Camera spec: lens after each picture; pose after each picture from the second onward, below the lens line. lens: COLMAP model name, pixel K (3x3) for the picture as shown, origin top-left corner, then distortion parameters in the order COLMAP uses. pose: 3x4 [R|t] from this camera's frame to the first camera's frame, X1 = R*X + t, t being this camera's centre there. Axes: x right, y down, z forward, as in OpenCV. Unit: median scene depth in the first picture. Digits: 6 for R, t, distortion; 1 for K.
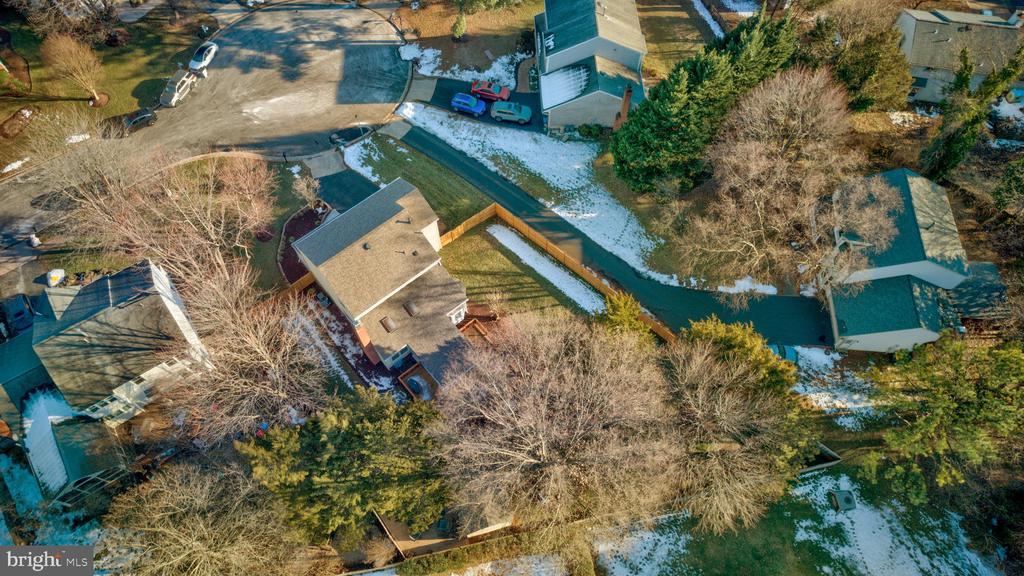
lens RADIAL K [[665.5, 0, 520.1], [0, 665.5, 281.9], [0, 0, 1]] dist [-0.068213, 0.053328]
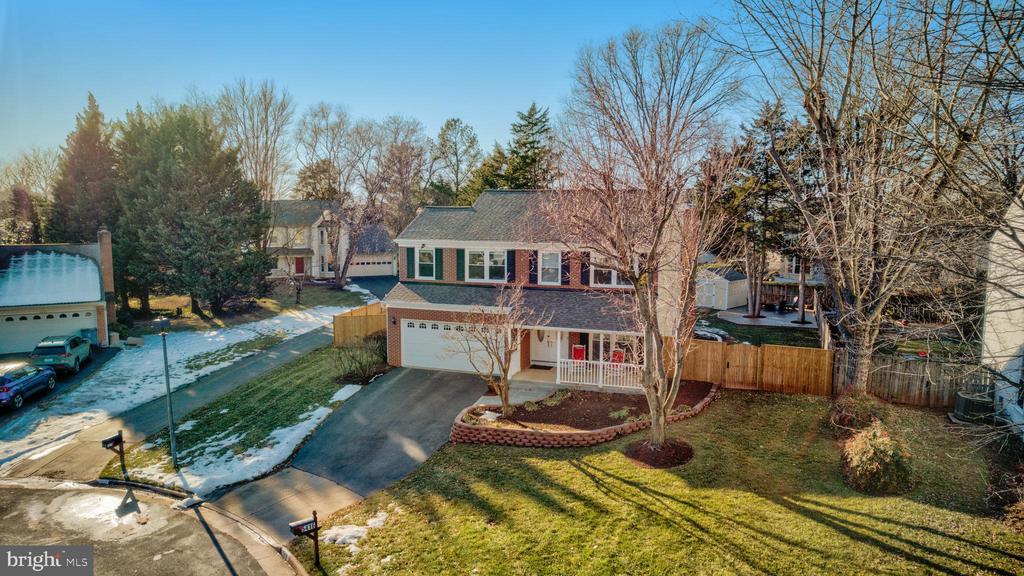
lens RADIAL K [[665.5, 0, 513.3], [0, 665.5, 293.6], [0, 0, 1]] dist [-0.068213, 0.053328]
pose [[-0.500502, -0.124073, 0.856798, -0.555893], [0.758017, 0.415289, 0.502937, -0.276815], [-0.418220, 0.901189, -0.113804, 0.932774]]
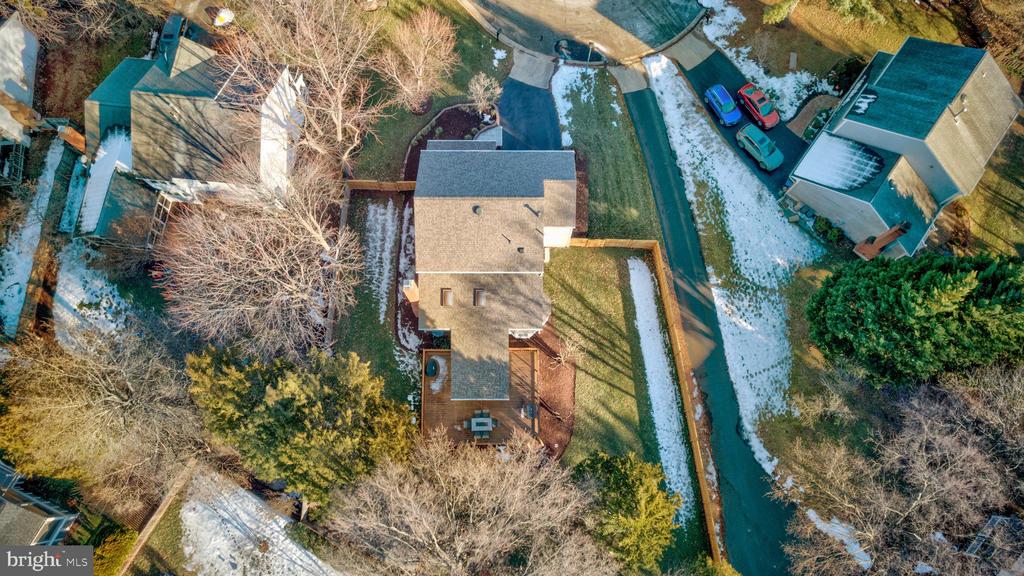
lens RADIAL K [[665.5, 0, 519.6], [0, 665.5, 284.3], [0, 0, 1]] dist [-0.068213, 0.053328]
pose [[0.759553, 0.628072, -0.169131, 0.004129], [-0.576513, 0.770463, 0.272064, -0.189586], [0.301185, -0.109141, 0.947299, 0.182089]]
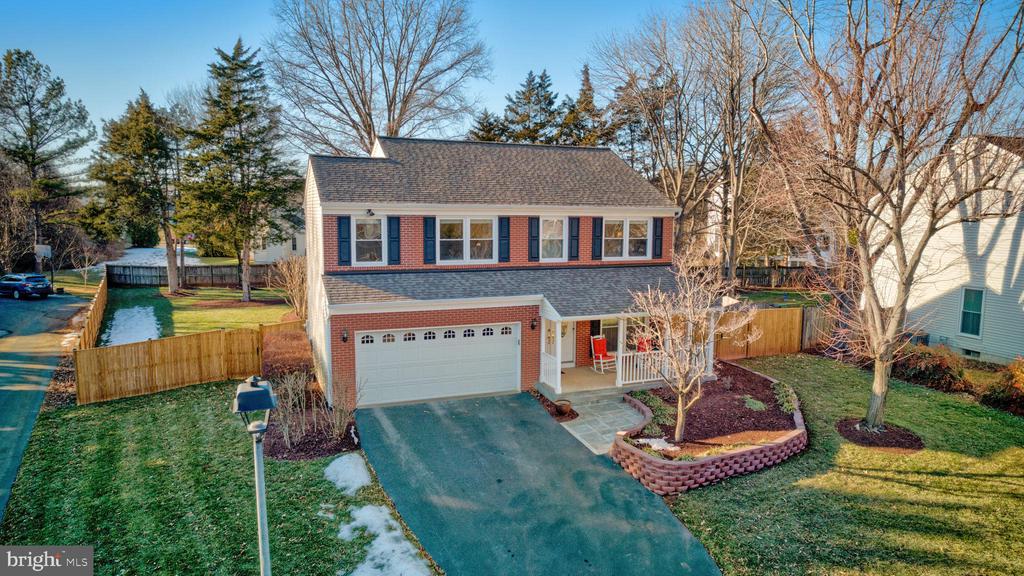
lens RADIAL K [[665.5, 0, 521.2], [0, 665.5, 292.0], [0, 0, 1]] dist [-0.068213, 0.053328]
pose [[-0.951391, -0.064158, 0.301230, -0.307995], [0.258639, 0.364591, 0.894527, -0.329005], [-0.167217, 0.928955, -0.330275, 0.986868]]
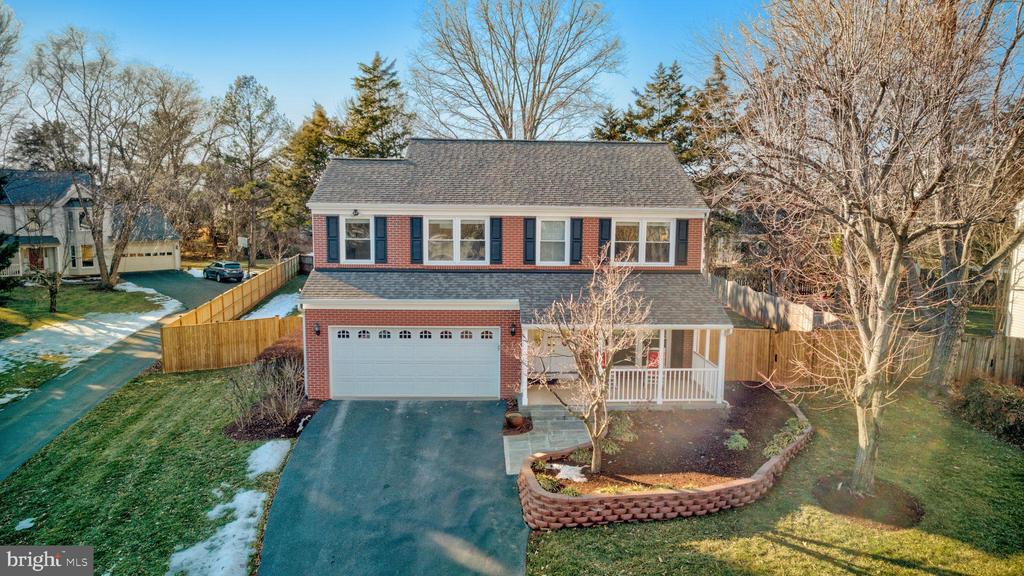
lens RADIAL K [[665.5, 0, 514.8], [0, 665.5, 287.7], [0, 0, 1]] dist [-0.068213, 0.053328]
pose [[-0.784912, -0.100810, 0.611351, -0.390361], [0.535679, 0.385449, 0.751317, -0.280247], [-0.311385, 0.917206, -0.248541, 0.957342]]
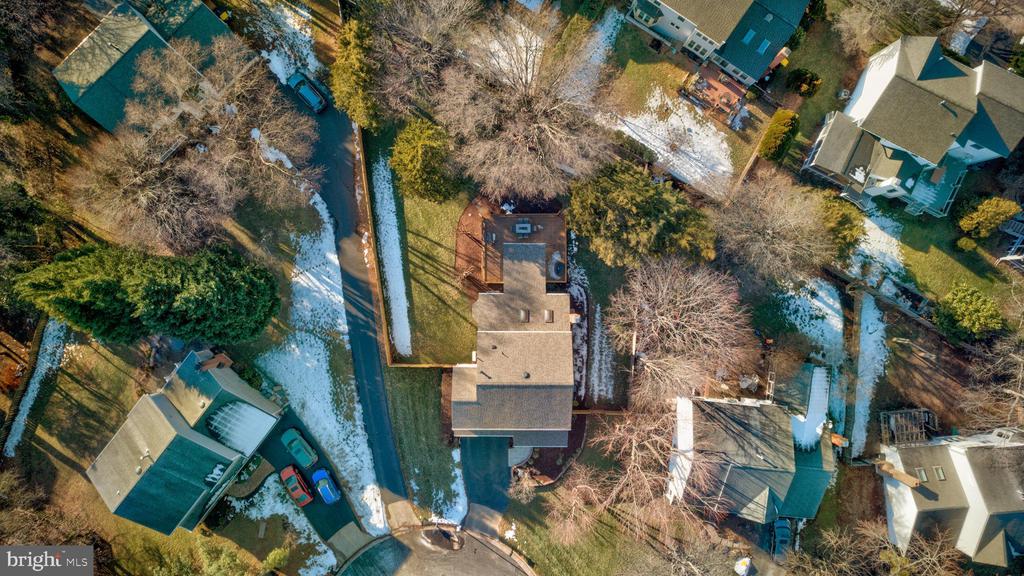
lens RADIAL K [[665.5, 0, 512.7], [0, 665.5, 286.7], [0, 0, 1]] dist [-0.068213, 0.053328]
pose [[-0.754225, -0.656178, -0.023968, -0.072963], [0.570364, -0.672800, 0.471195, -0.389322], [-0.325314, 0.341716, 0.881703, -0.010769]]
